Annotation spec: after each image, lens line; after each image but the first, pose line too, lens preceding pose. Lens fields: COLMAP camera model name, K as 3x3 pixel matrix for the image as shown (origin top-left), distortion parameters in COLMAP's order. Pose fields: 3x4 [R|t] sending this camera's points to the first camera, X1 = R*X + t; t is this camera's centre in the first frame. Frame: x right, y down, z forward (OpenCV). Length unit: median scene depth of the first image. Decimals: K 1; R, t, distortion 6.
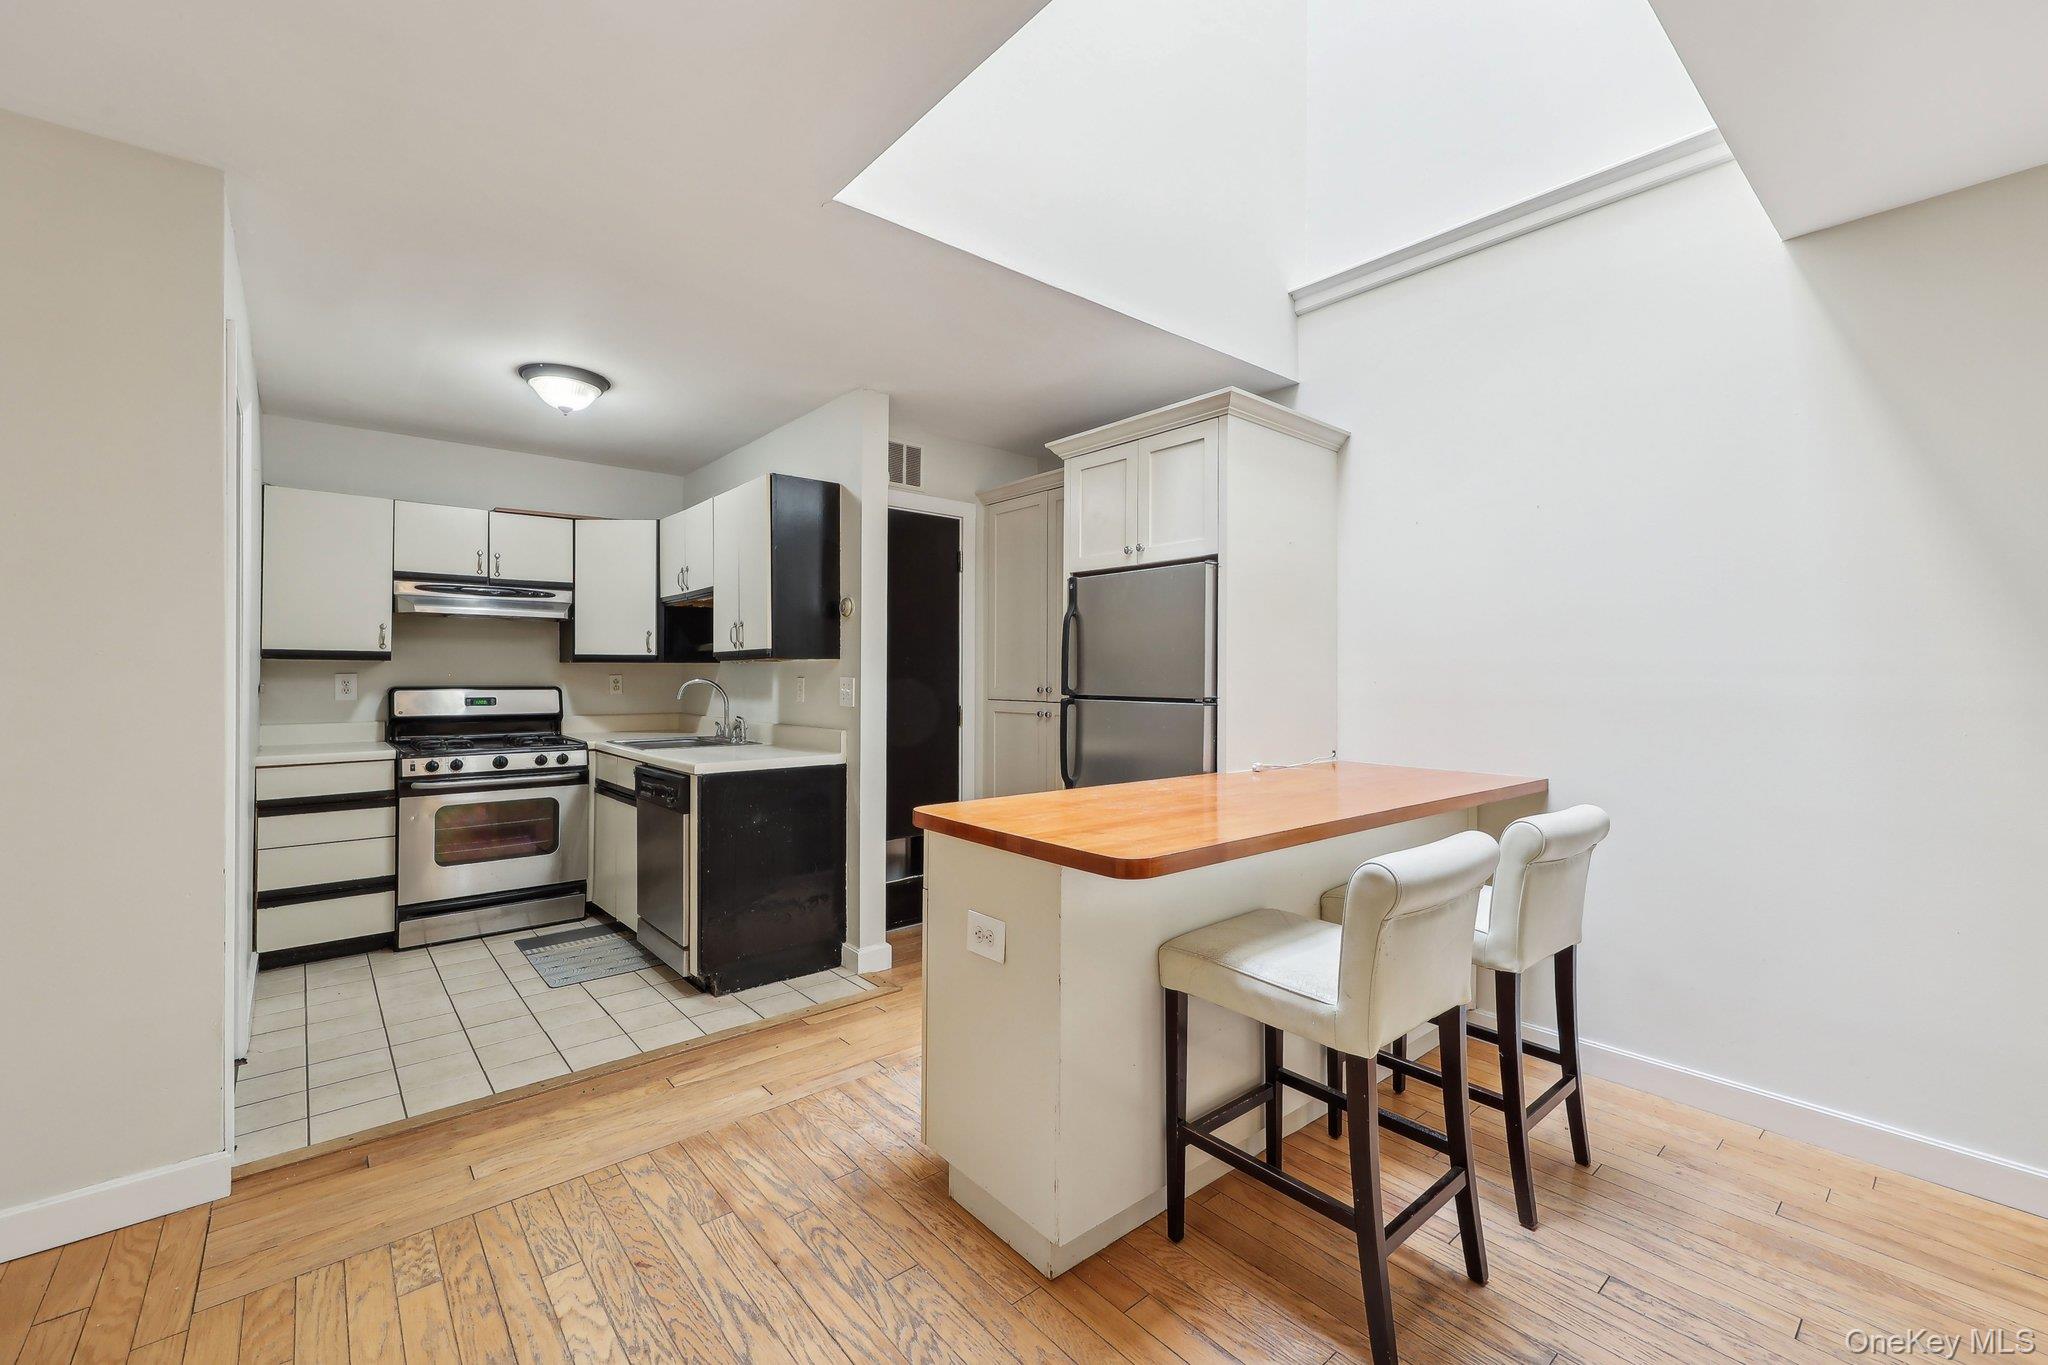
lens RADIAL K [[847.3, 0, 1031.7], [0, 847.3, 666.6], [0, 0, 1]] dist [0.000191, 0.000283]
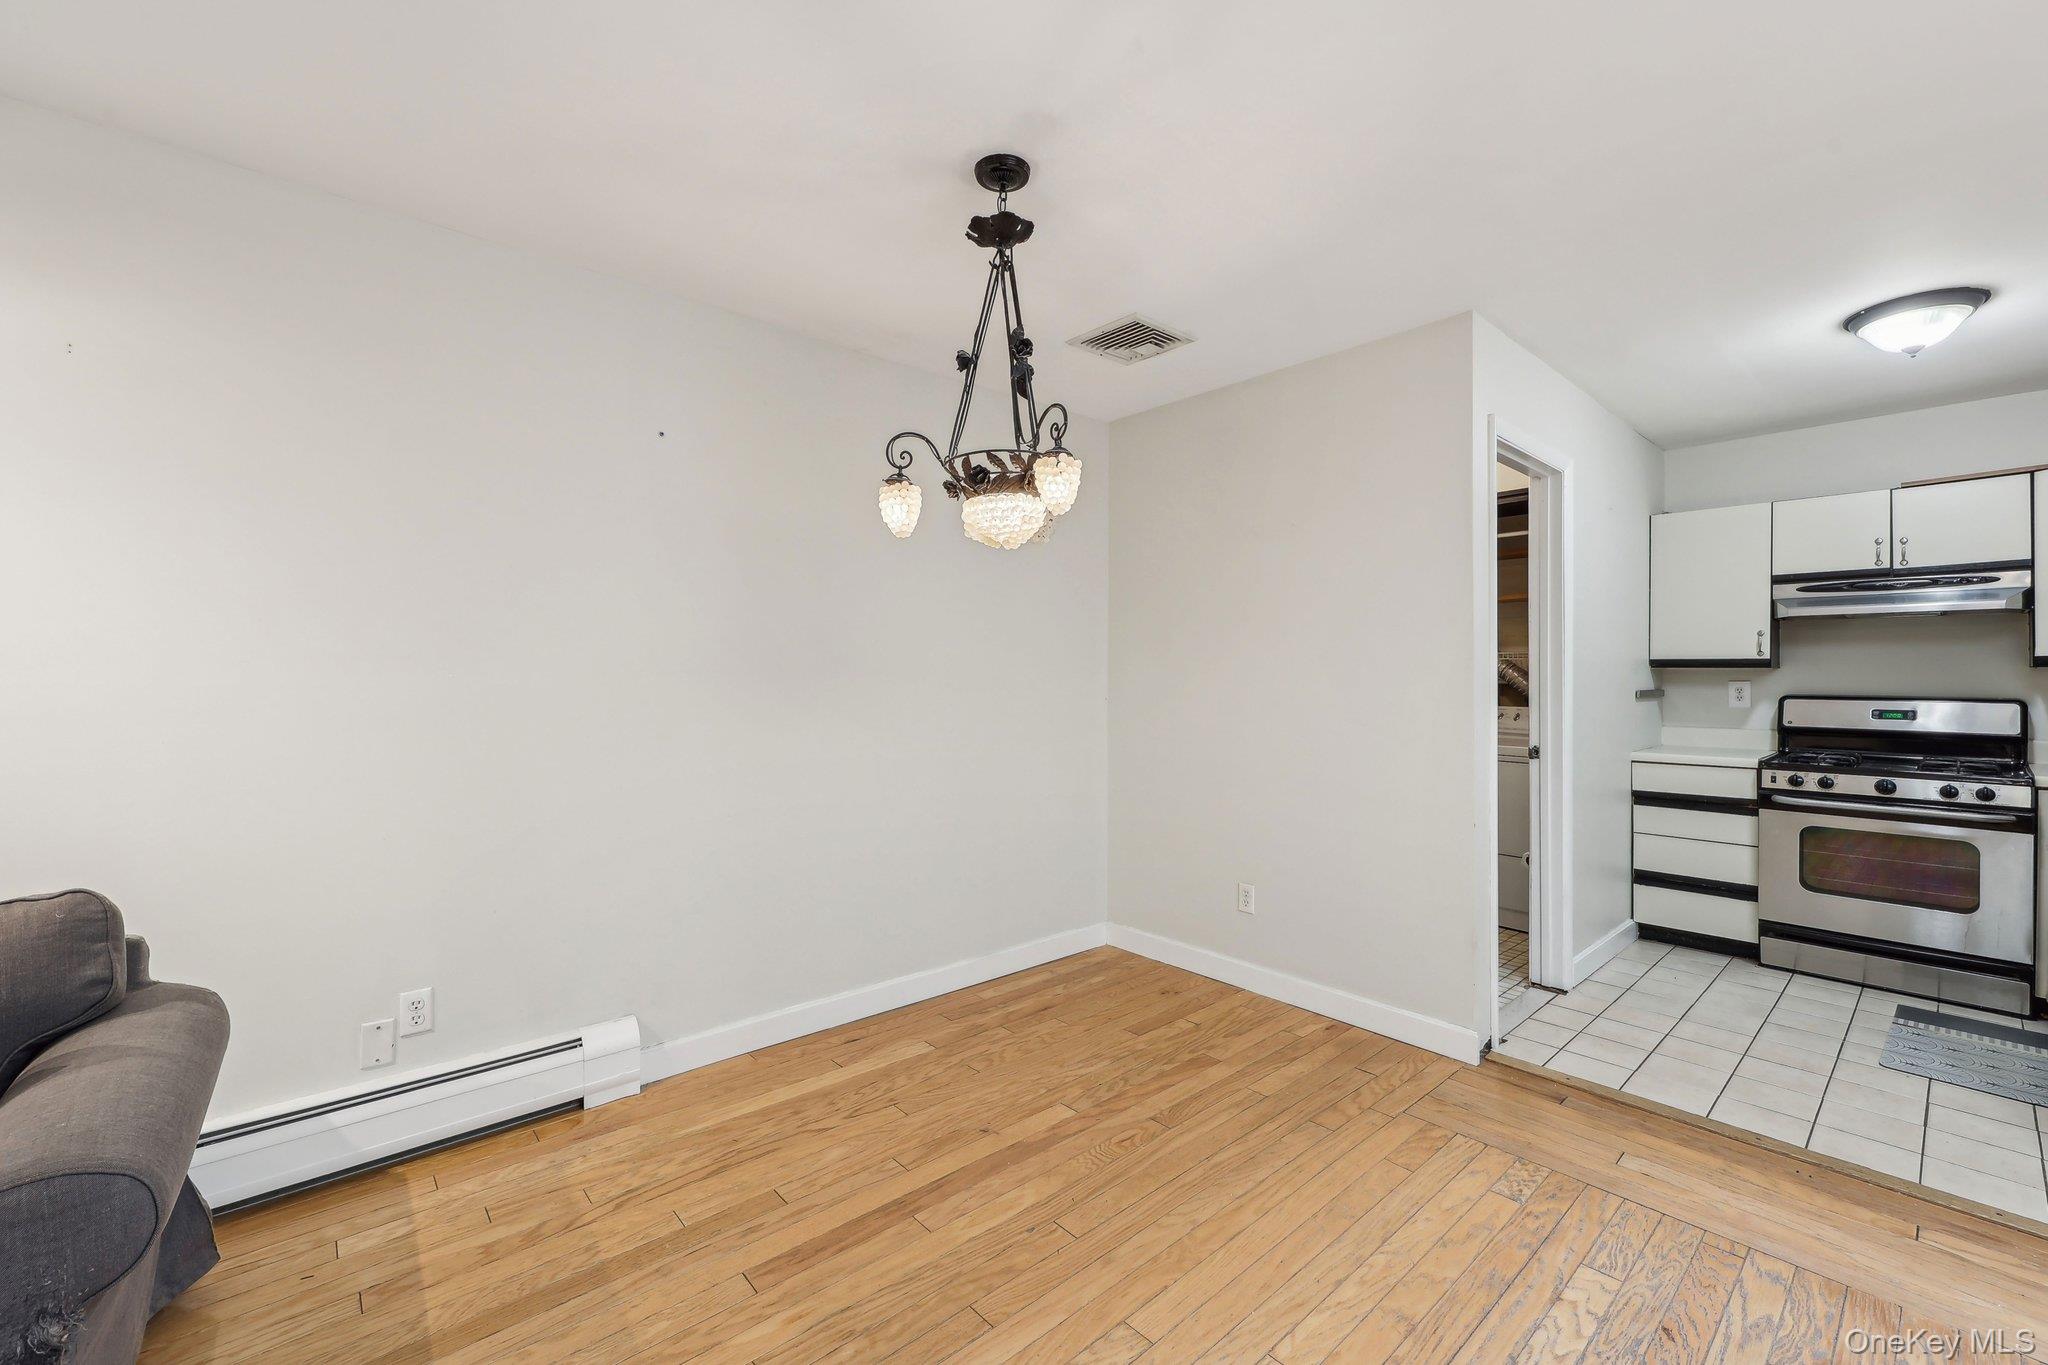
lens RADIAL K [[831.9, 0, 1031.5], [0, 831.9, 674.0], [0, 0, 1]] dist [0.001037, 0.000151]
pose [[0.013844, -0.005766, -0.999888, 0.196648], [0.003979, 0.999976, -0.005712, 0.001844], [0.999896, -0.003899, 0.013866, 0.143698]]
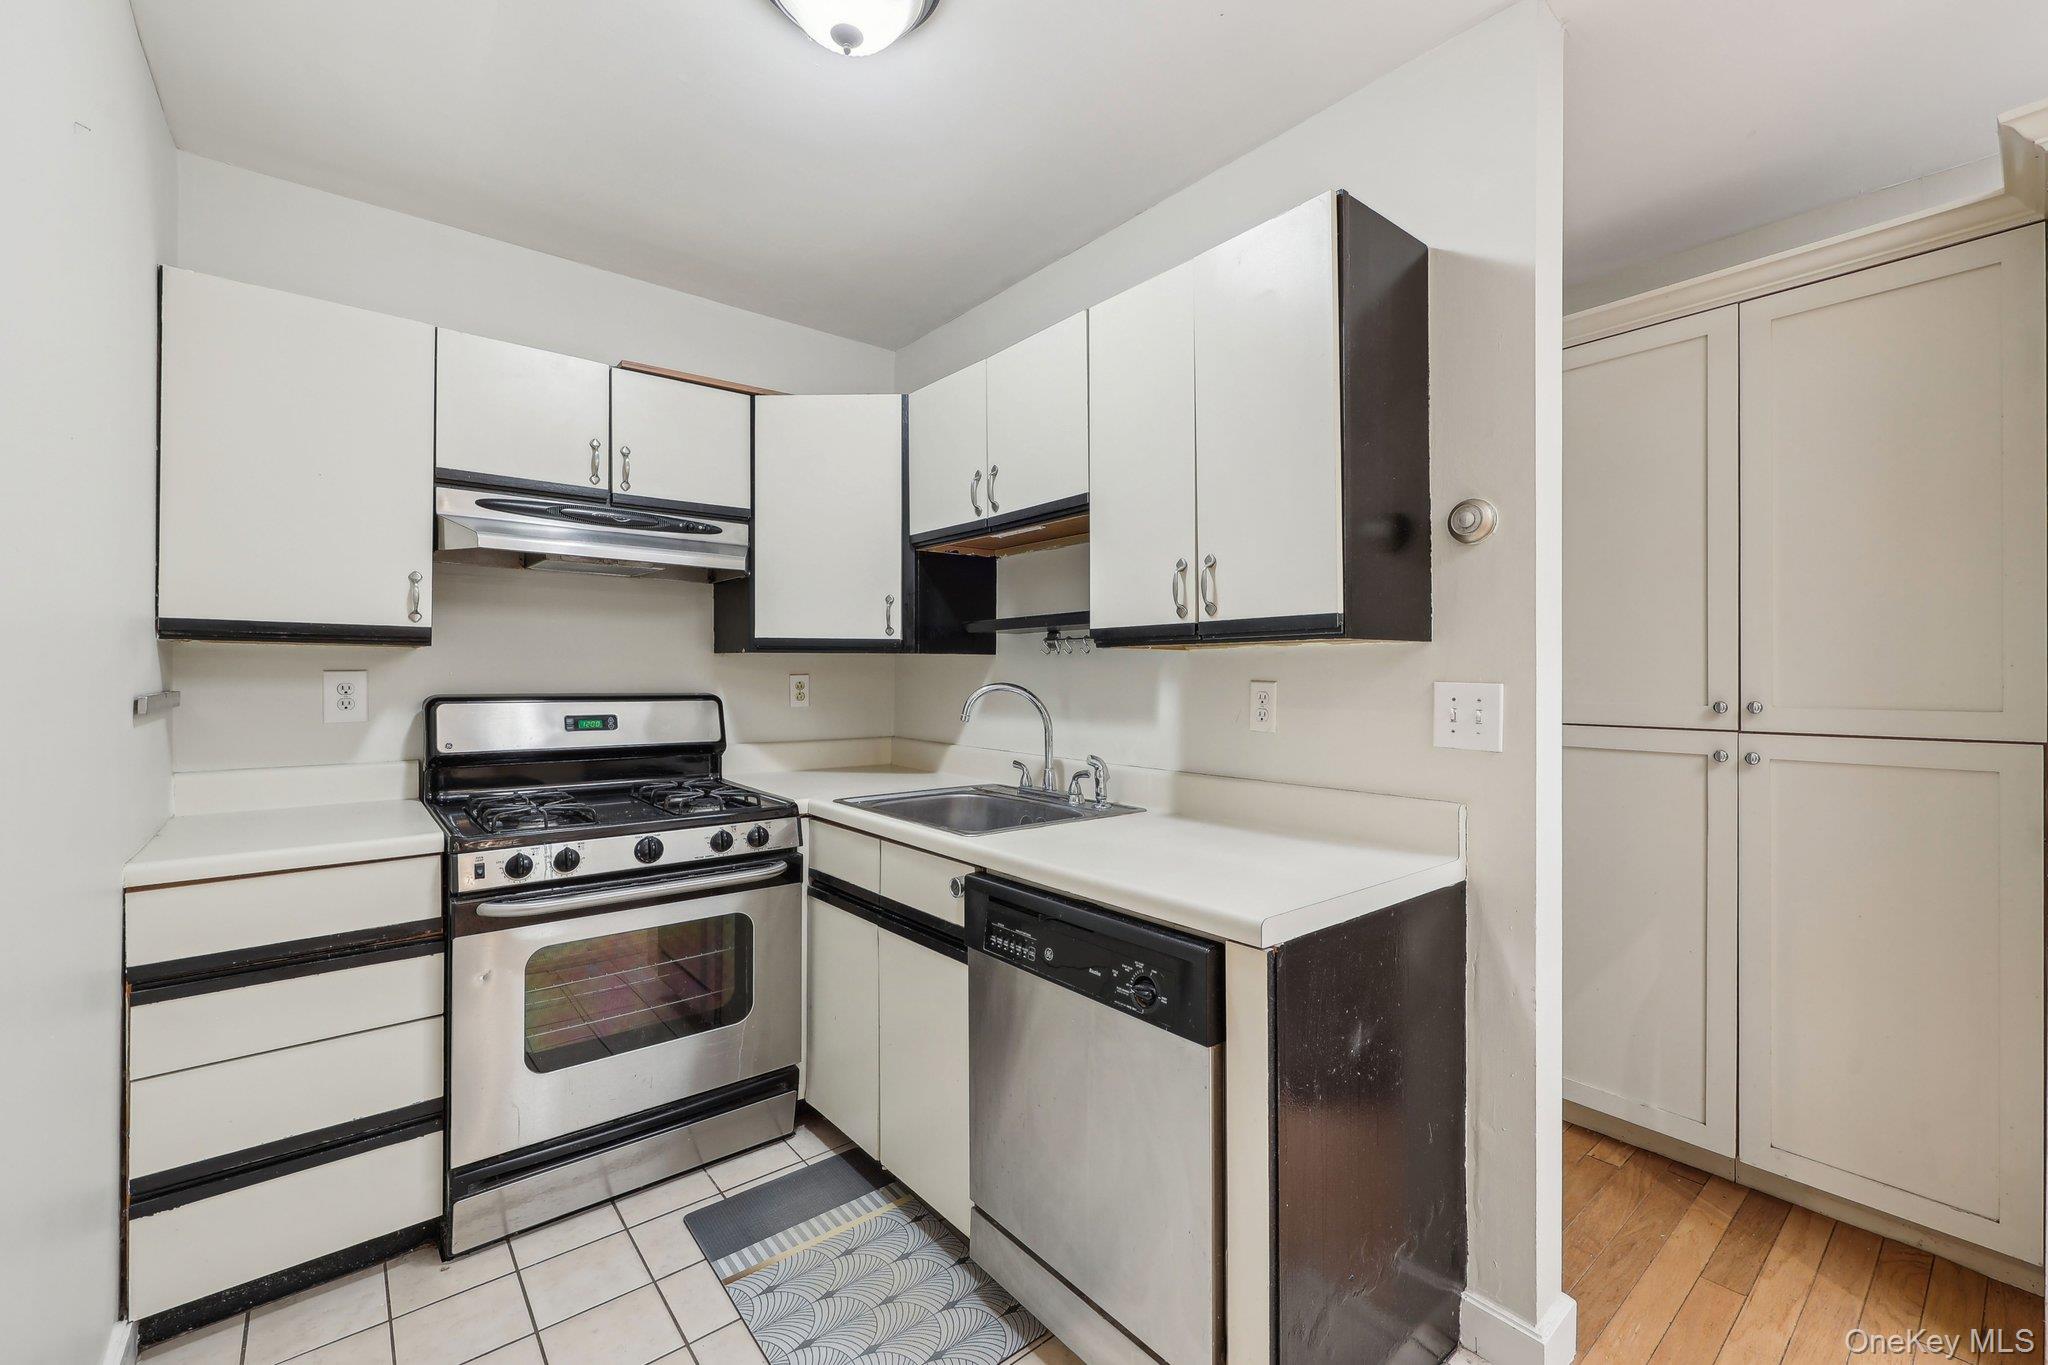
lens RADIAL K [[841.1, 0, 1030.3], [0, 841.1, 671.9], [0, 0, 1]] dist [0.000393, 0.000016]
pose [[0.999860, 0.002052, -0.016592, -0.407833], [-0.001941, 0.999976, 0.006662, 0.004604], [0.016606, -0.006629, 0.999840, 0.526590]]
